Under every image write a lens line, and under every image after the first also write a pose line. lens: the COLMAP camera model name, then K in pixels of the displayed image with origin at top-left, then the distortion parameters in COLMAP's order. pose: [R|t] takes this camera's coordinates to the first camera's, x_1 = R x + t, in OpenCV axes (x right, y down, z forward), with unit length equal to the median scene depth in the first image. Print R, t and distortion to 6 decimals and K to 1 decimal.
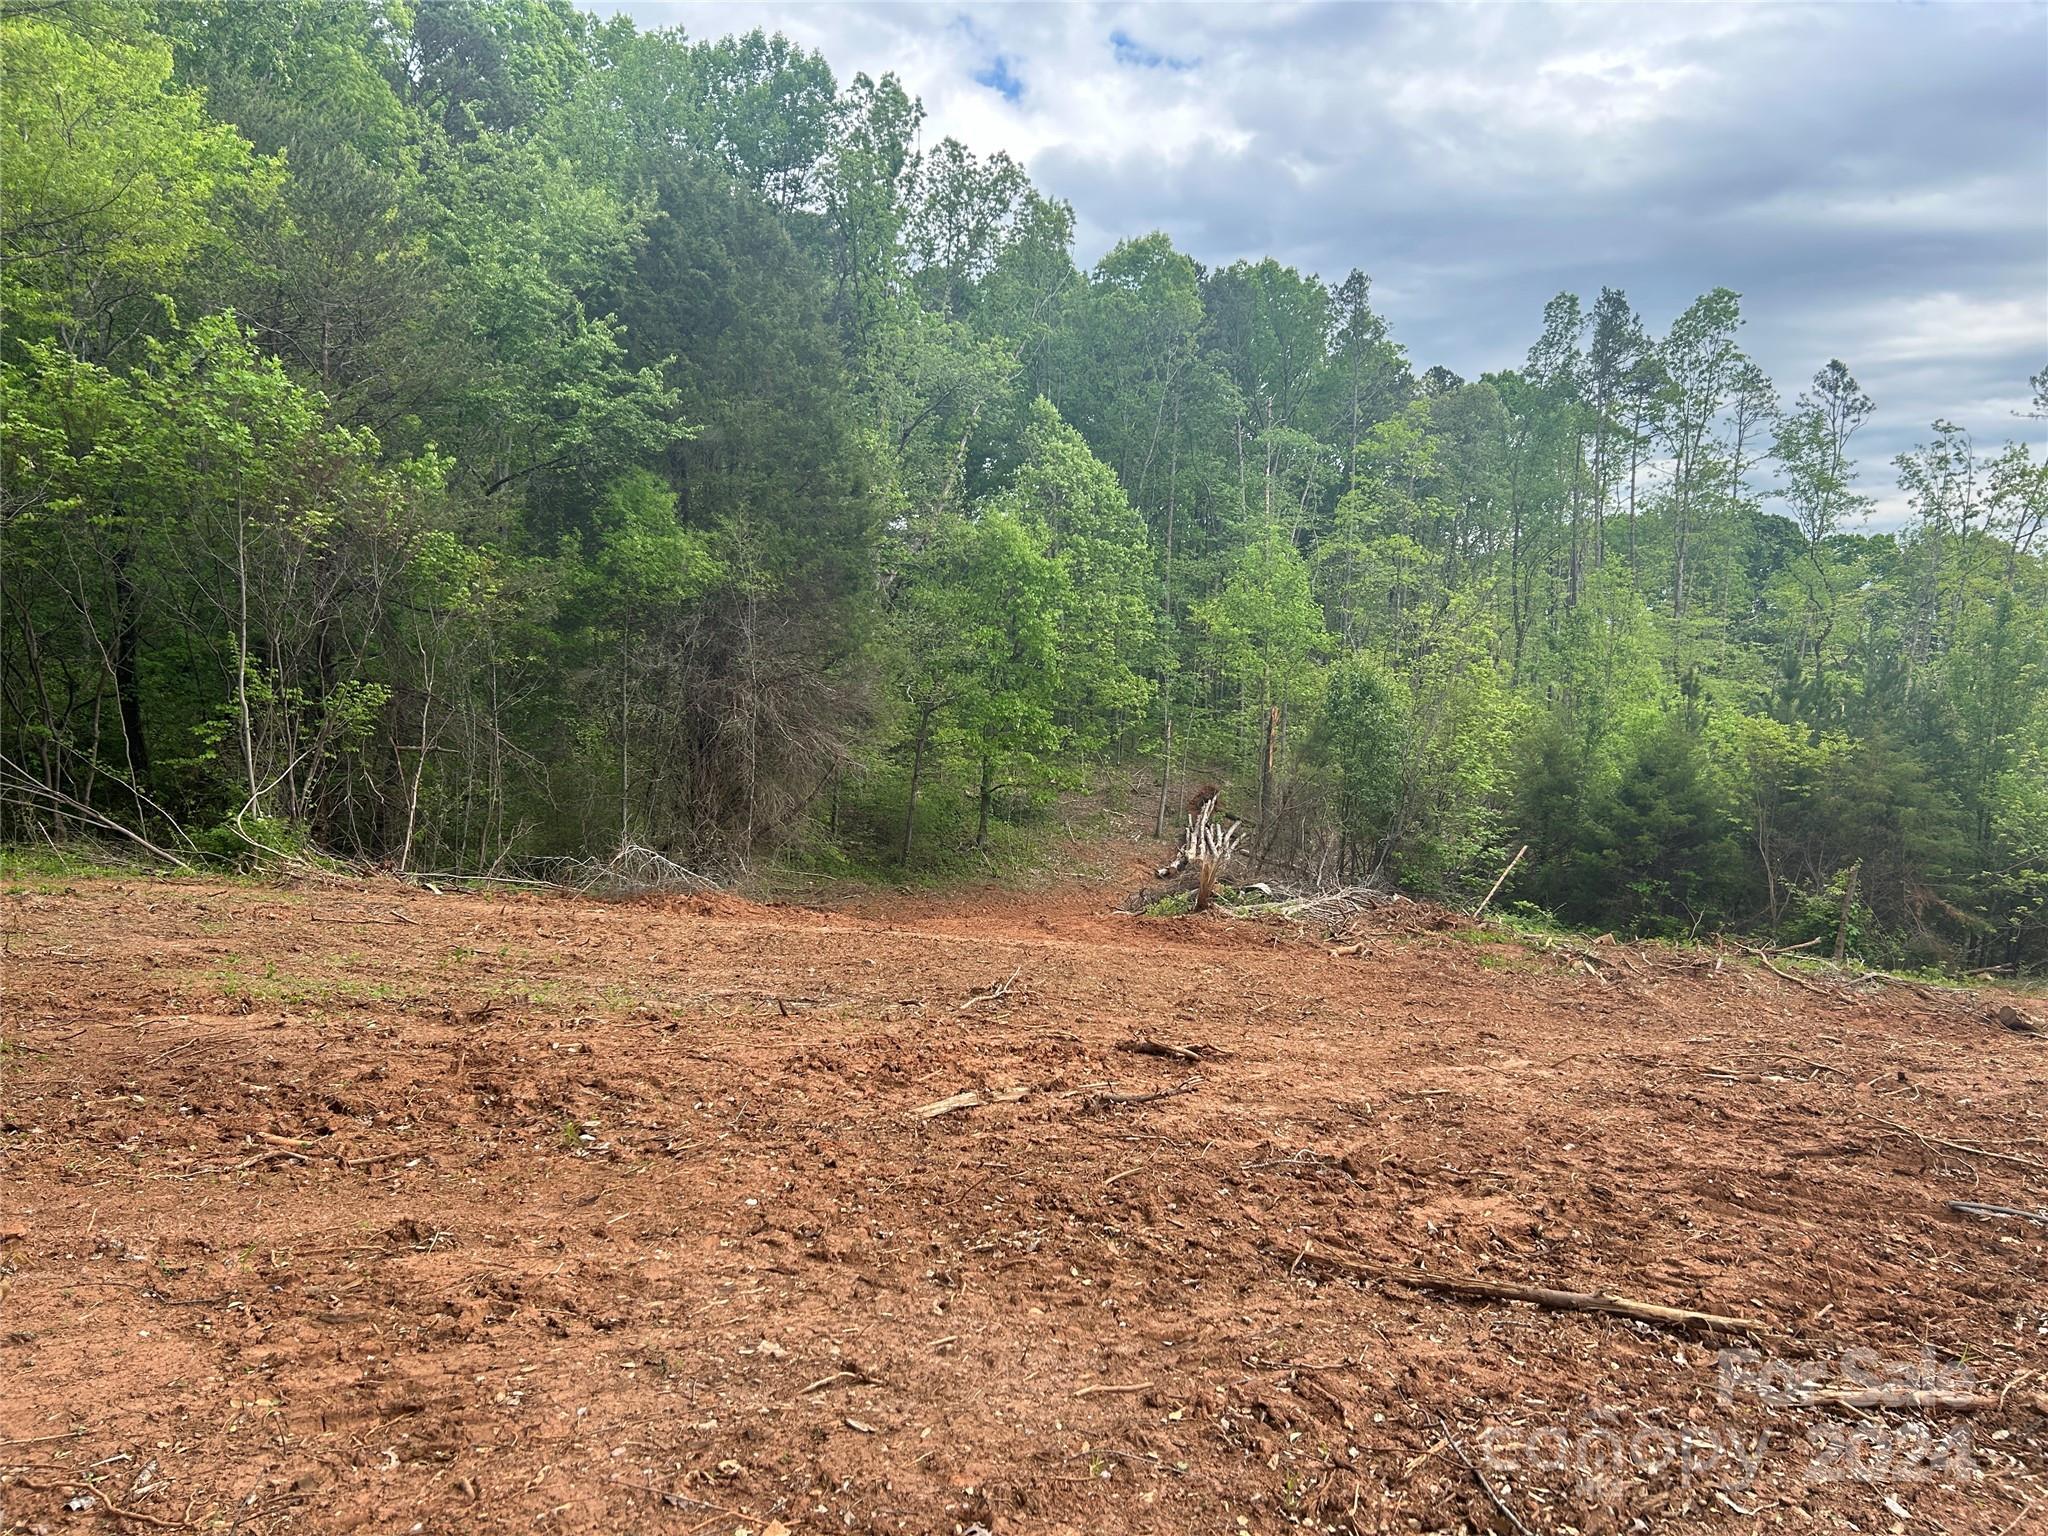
lens RADIAL K [[1512.6, 0, 1028.8], [0, 1512.6, 755.4], [0, 0, 1]] dist [0.020872, -0.000302]
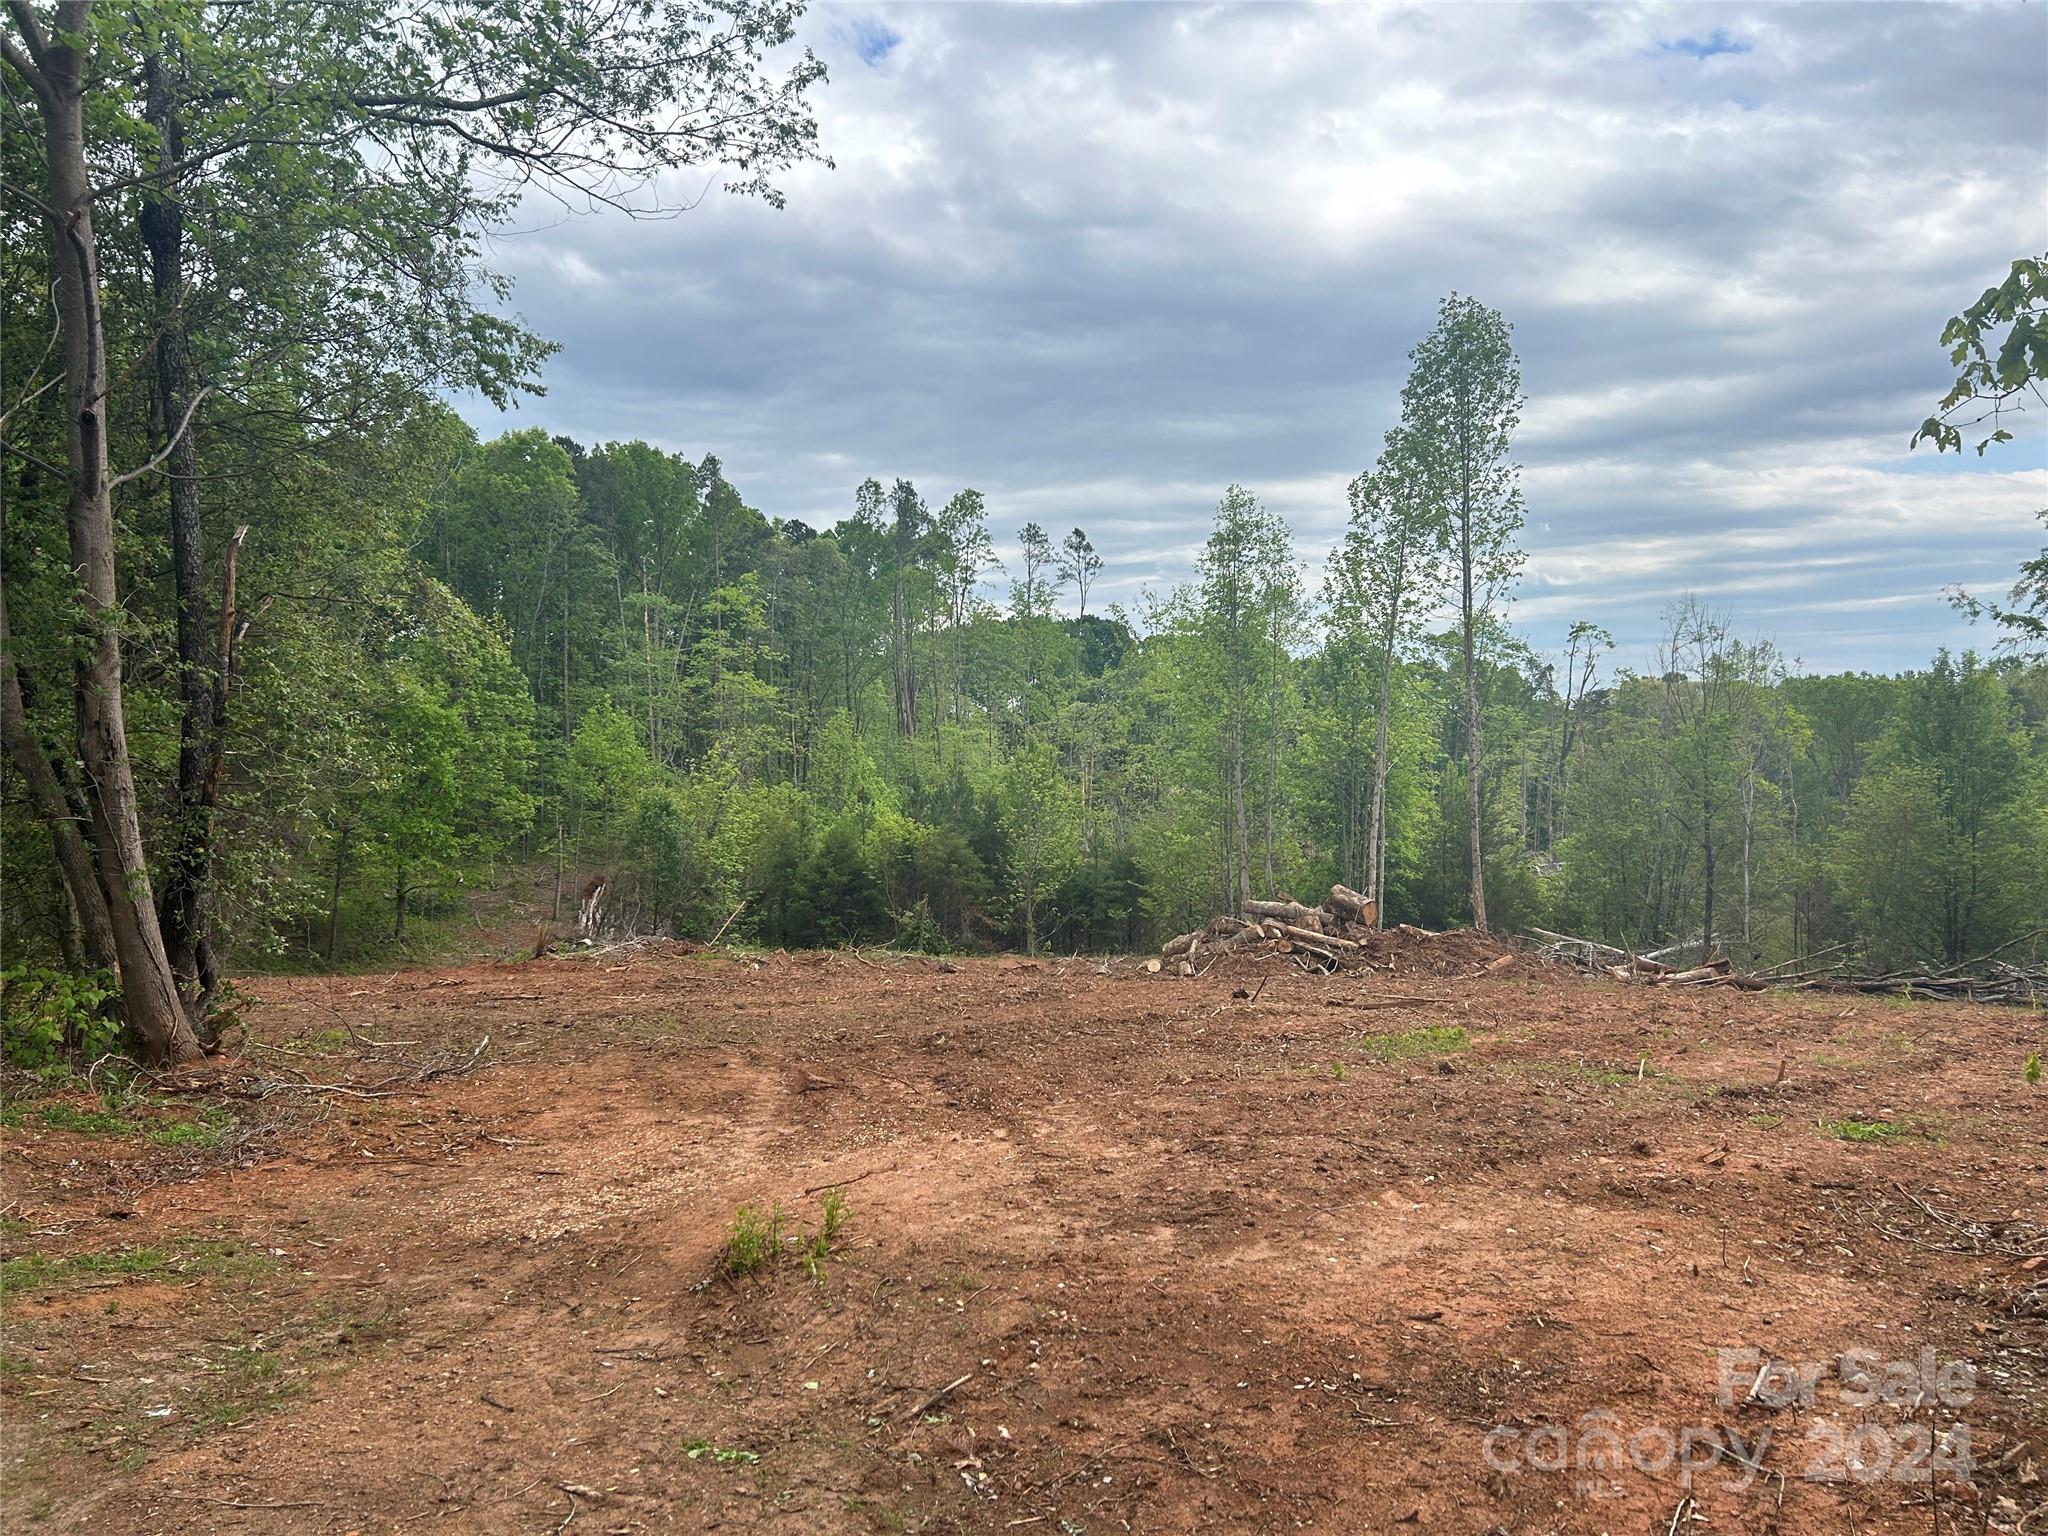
lens RADIAL K [[1512.6, 0, 1036.6], [0, 1512.6, 762.7], [0, 0, 1]] dist [0.020872, -0.000302]
pose [[0.934415, -0.039054, 0.354037, 0.024203], [0.056178, 0.997689, -0.038215, -0.006294], [-0.351727, 0.055598, 0.934450, -0.385571]]
